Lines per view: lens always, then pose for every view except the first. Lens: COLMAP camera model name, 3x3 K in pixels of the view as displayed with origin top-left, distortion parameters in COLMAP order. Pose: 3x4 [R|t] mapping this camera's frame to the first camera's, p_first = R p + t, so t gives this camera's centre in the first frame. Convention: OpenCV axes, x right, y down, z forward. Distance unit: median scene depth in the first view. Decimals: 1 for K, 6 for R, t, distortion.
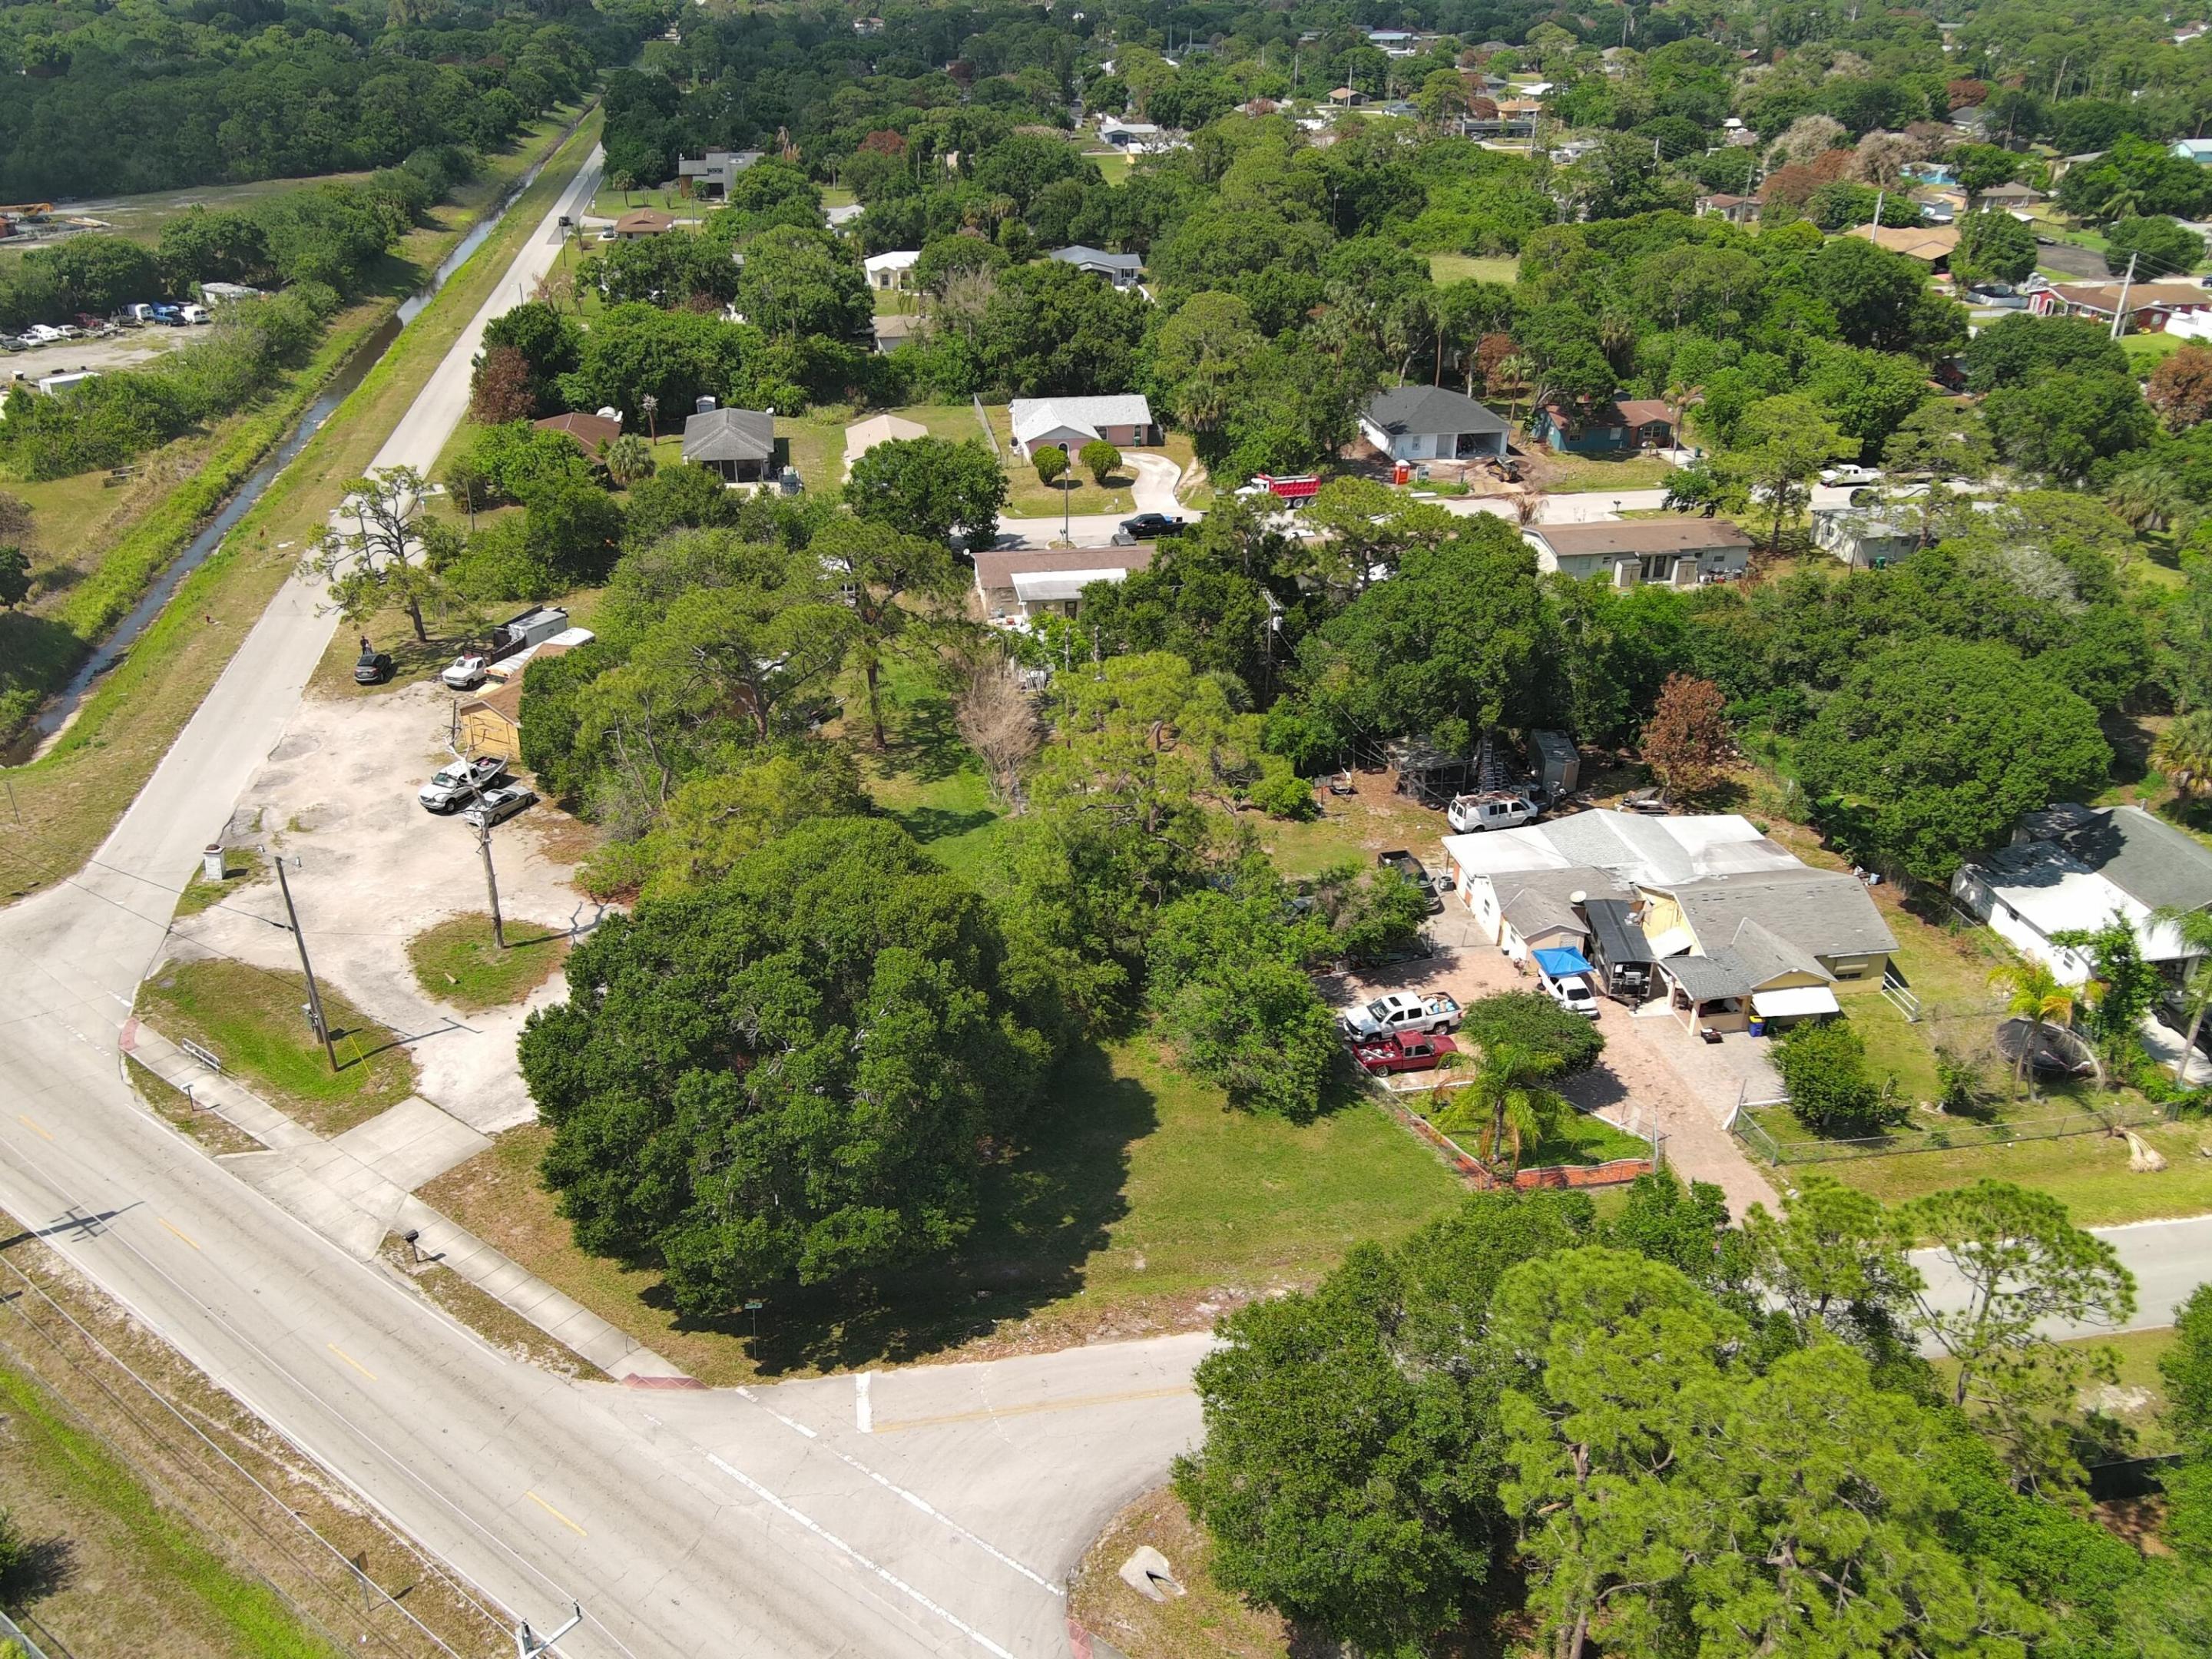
lens RADIAL K [[1815.8, 0, 1106.0], [0, 1815.8, 829.5], [0, 0, 1]] dist [0.013232, -0.032395]
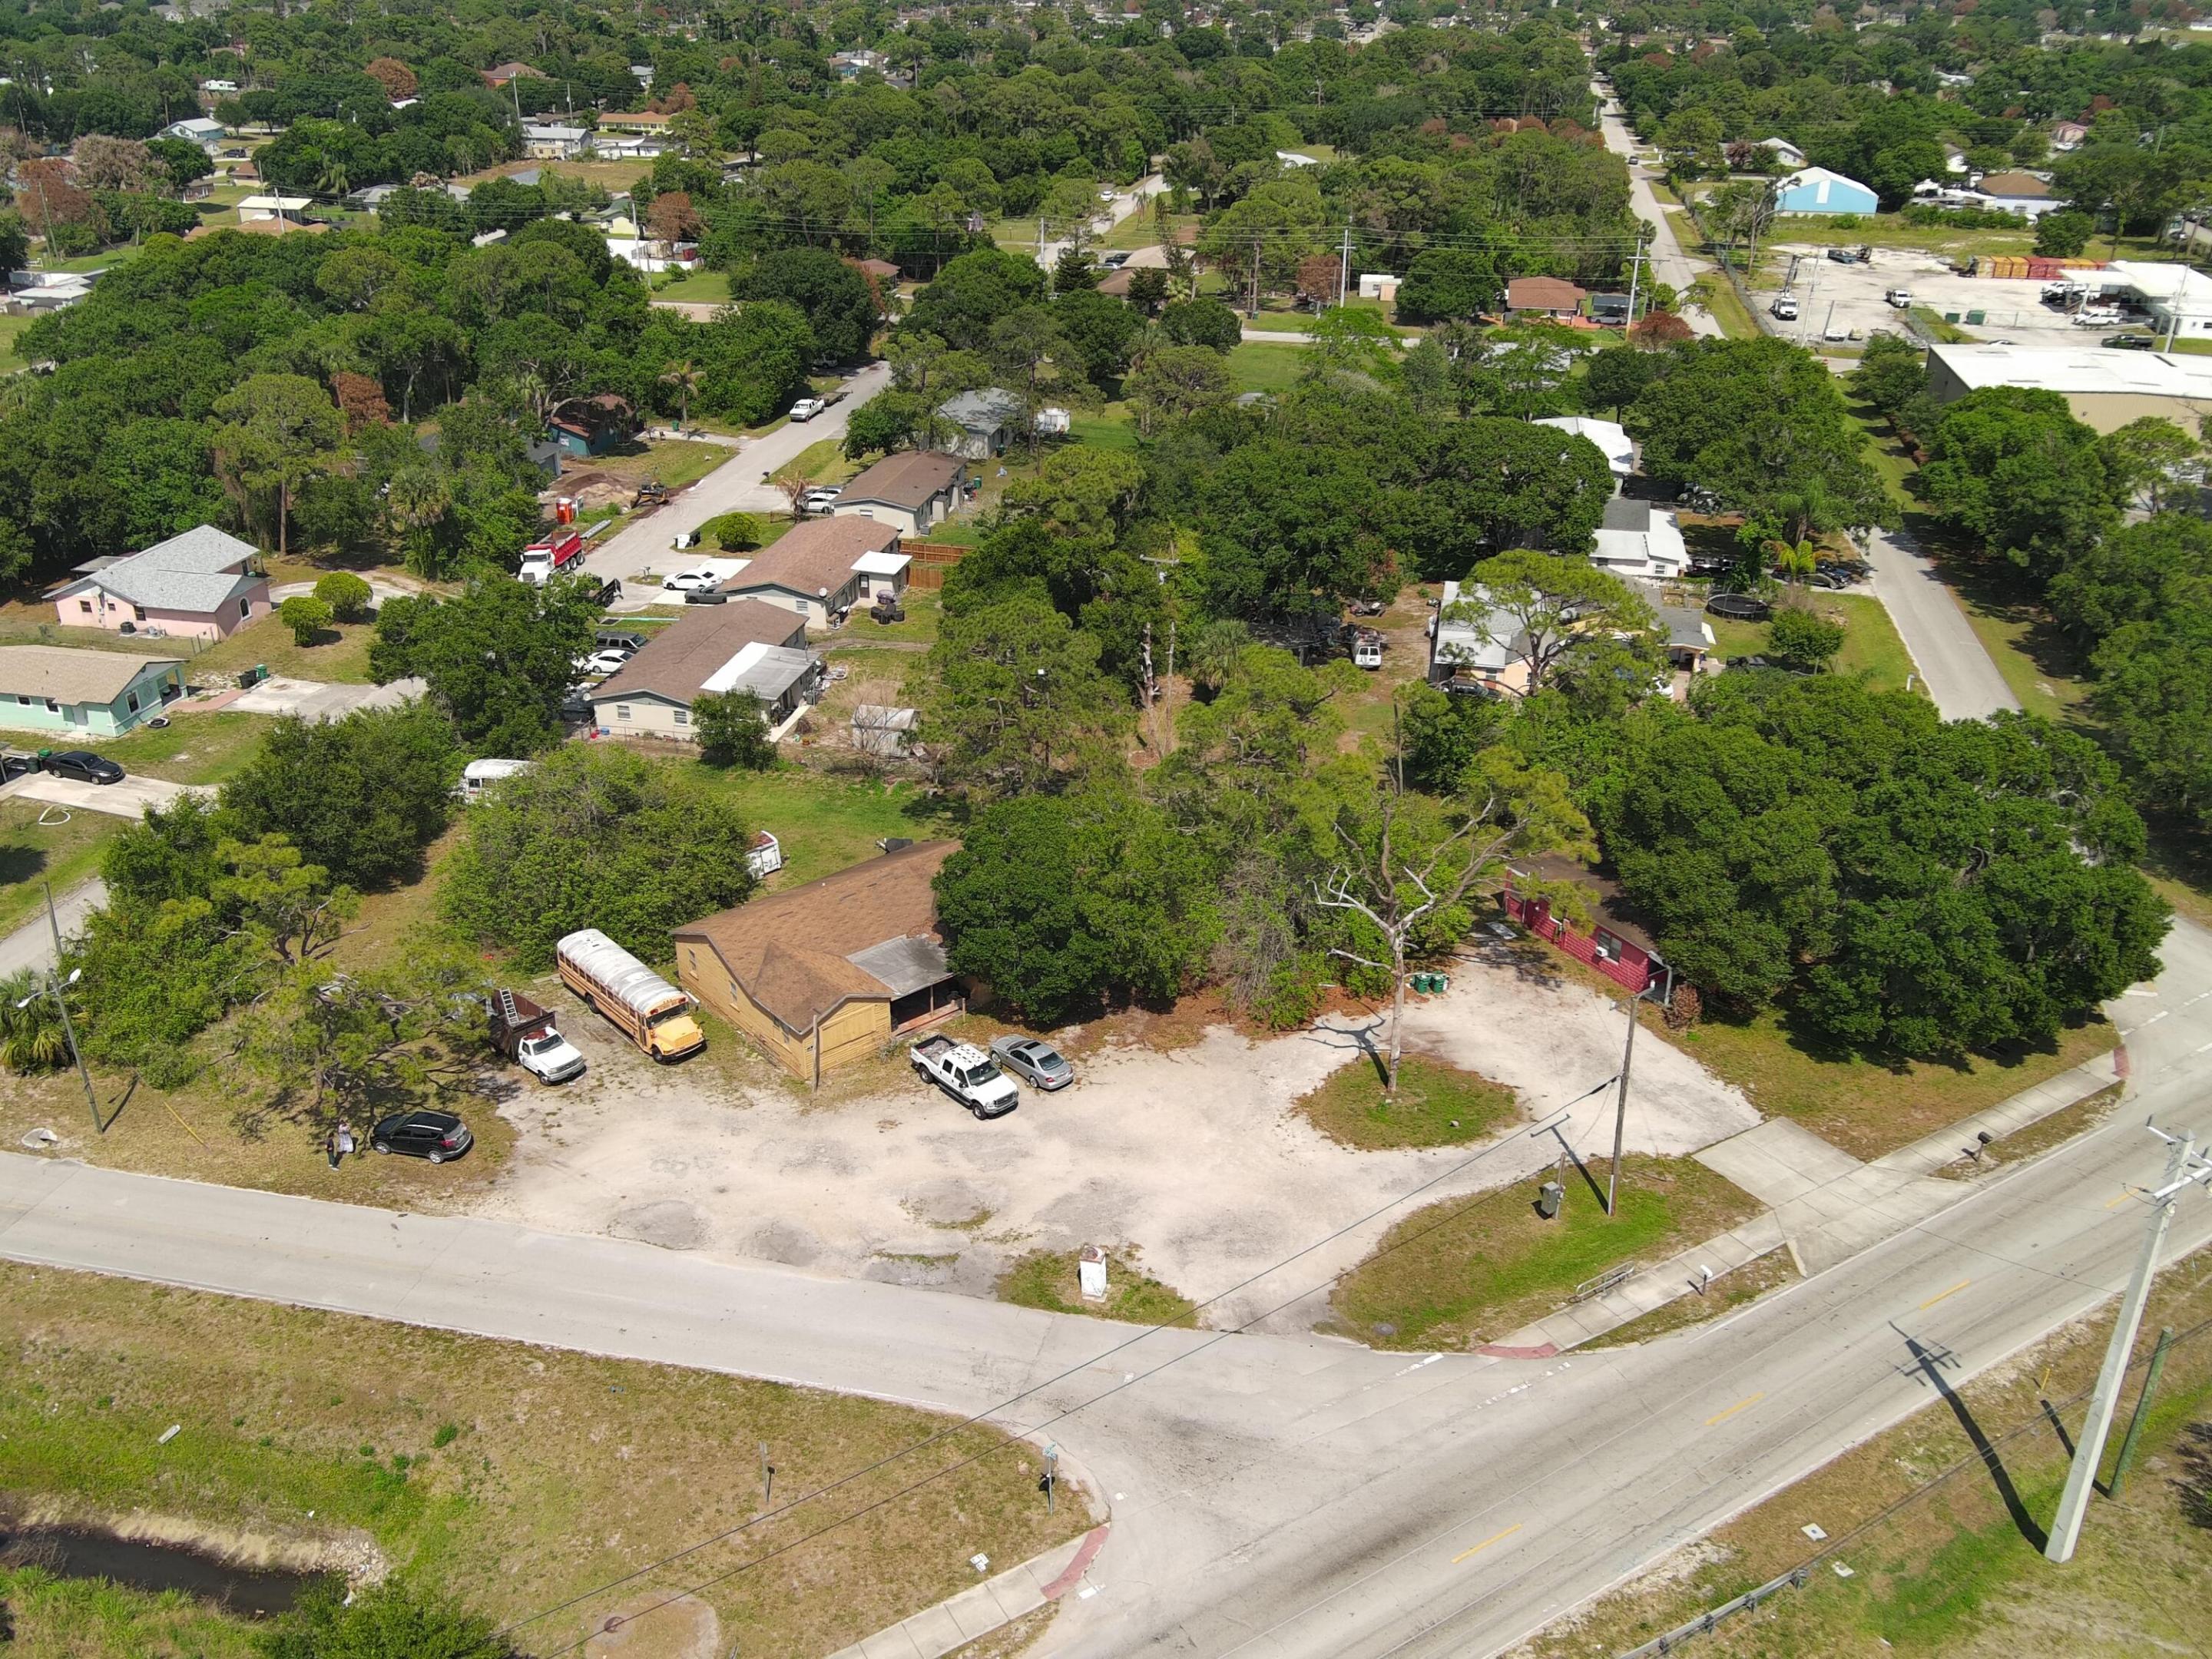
lens RADIAL K [[1815.8, 0, 1106.0], [0, 1815.8, 829.5], [0, 0, 1]] dist [0.013232, -0.032395]
pose [[0.368310, -0.413311, 0.832780, -1.116821], [0.406912, 0.877059, 0.255324, -0.344528], [-0.835925, 0.244829, 0.491211, 0.676680]]
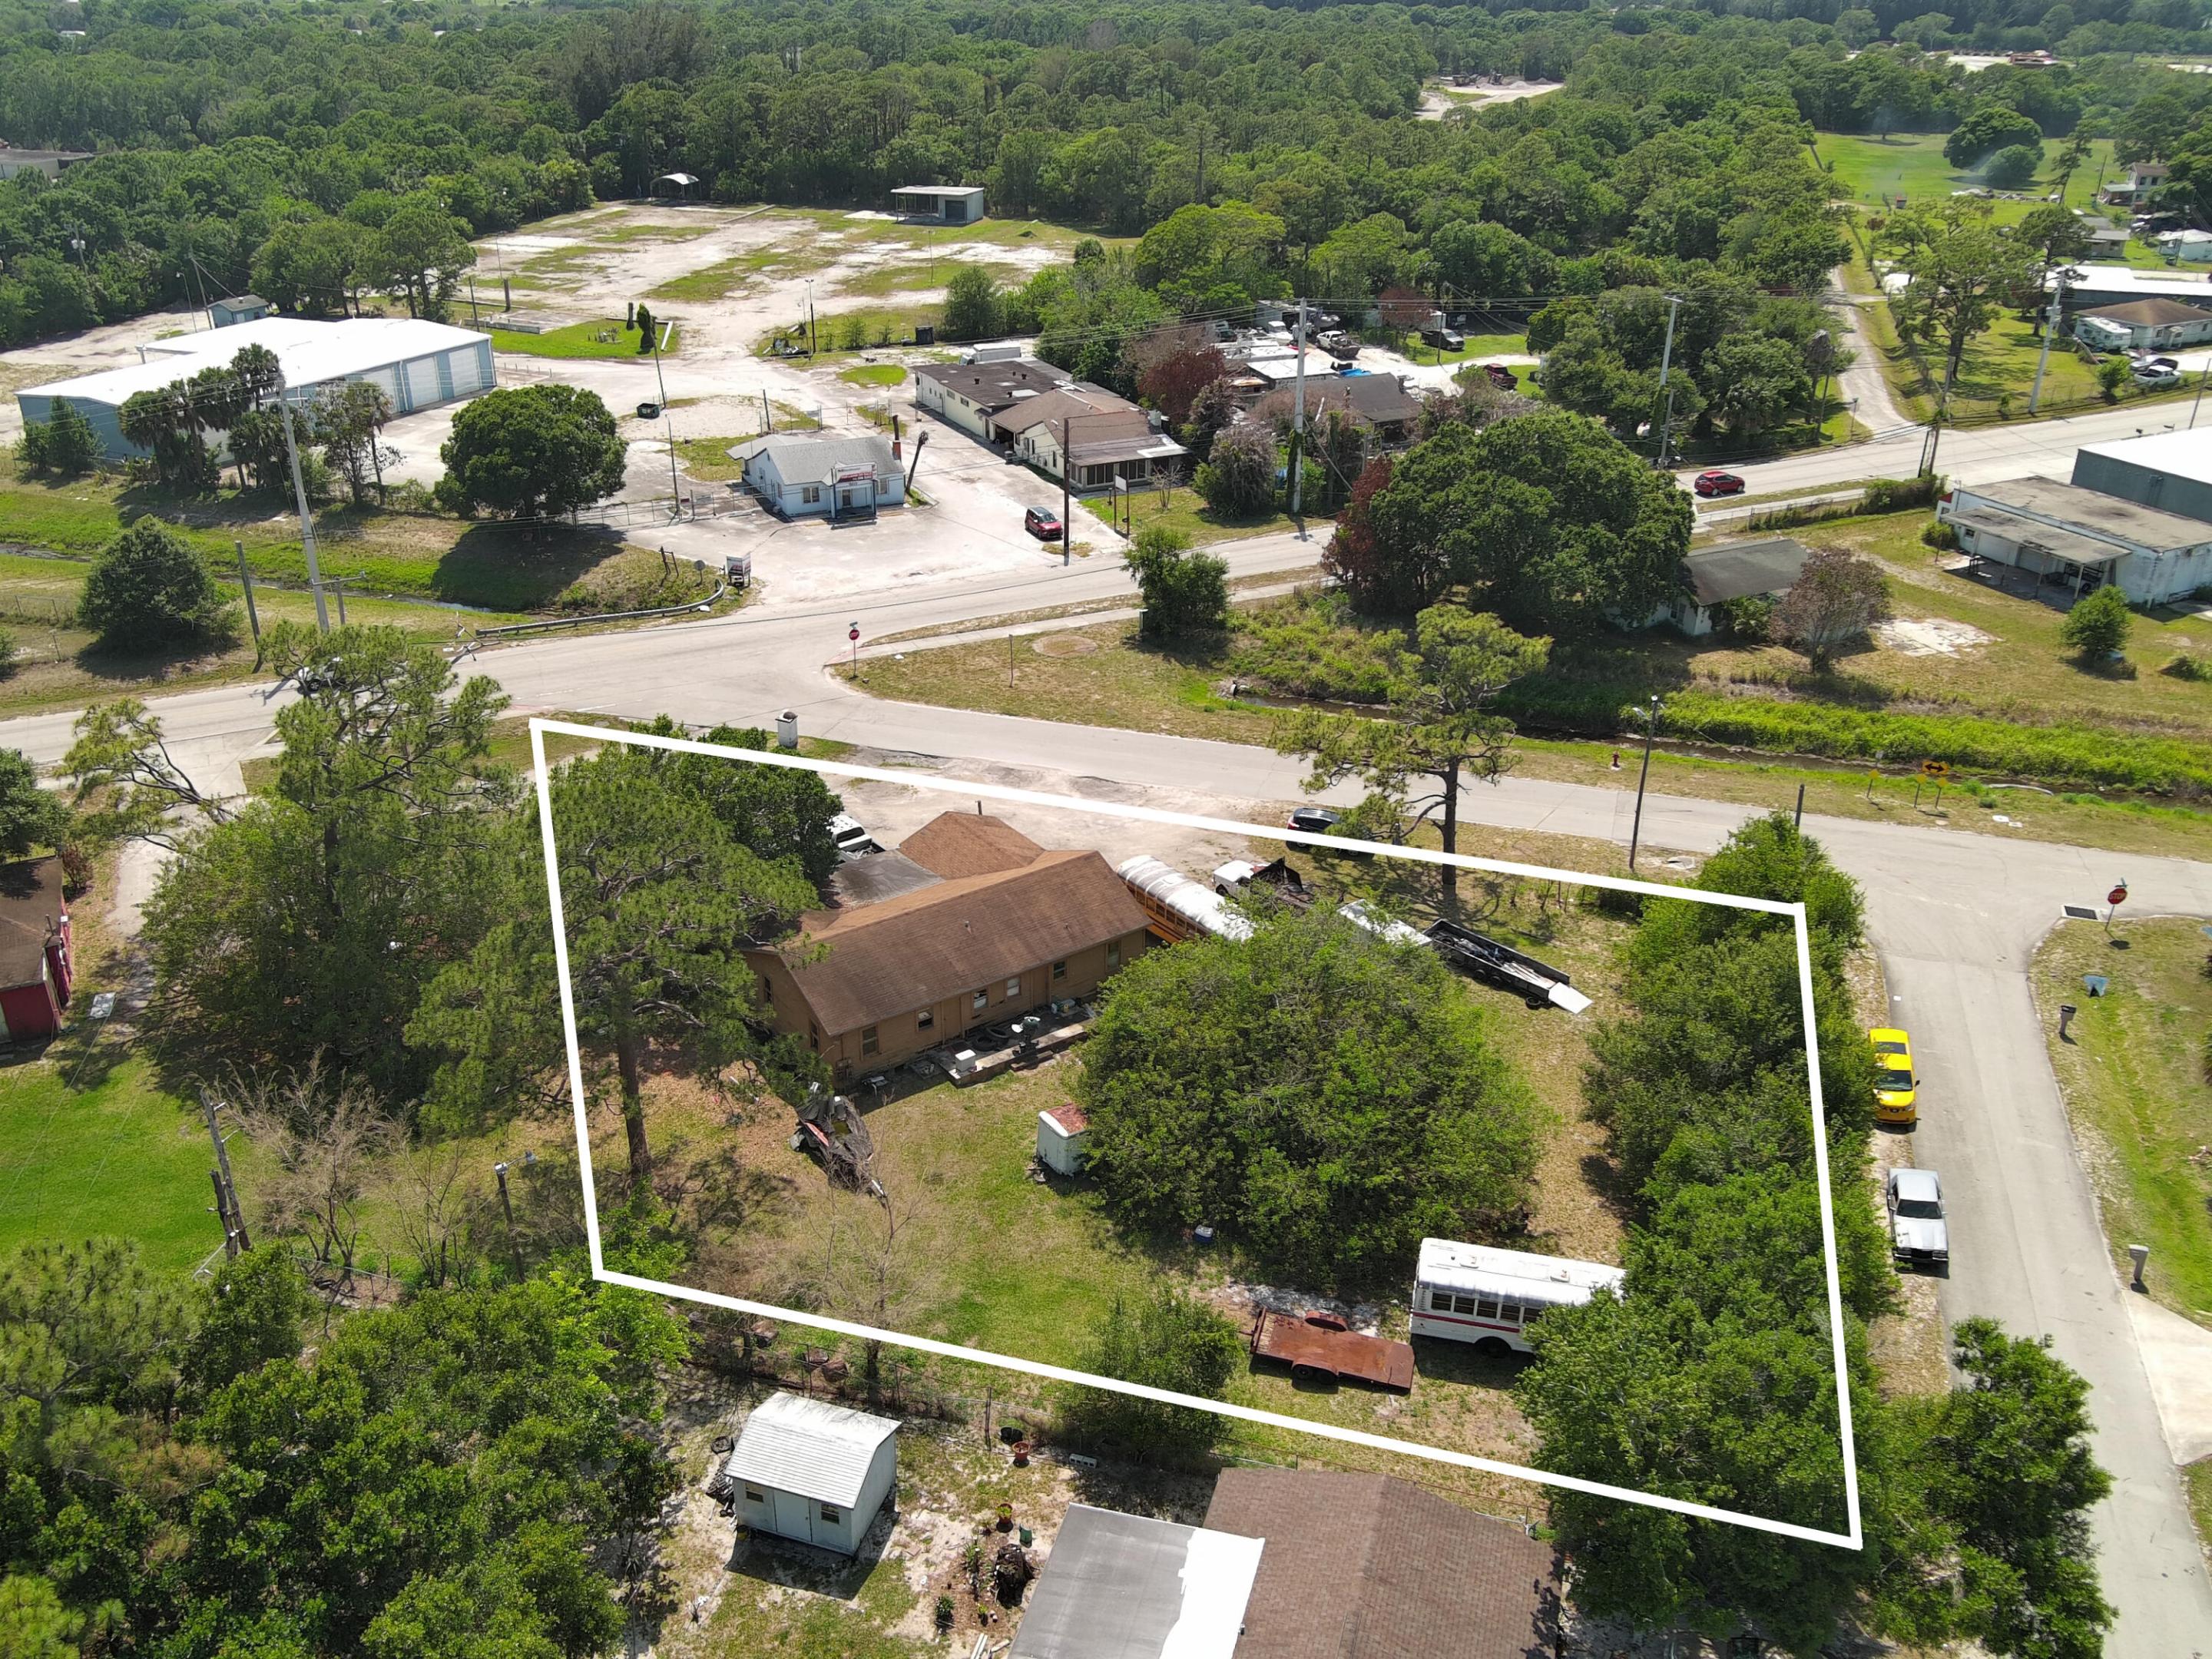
lens RADIAL K [[1819.0, 0, 1106.0], [0, 1819.0, 829.5], [0, 0, 1]] dist [0.004215, -0.011922]
pose [[-0.455944, 0.388912, -0.800539, 0.269961], [-0.402199, 0.712354, 0.575142, -0.645699], [0.793946, 0.584208, -0.168374, 1.485665]]
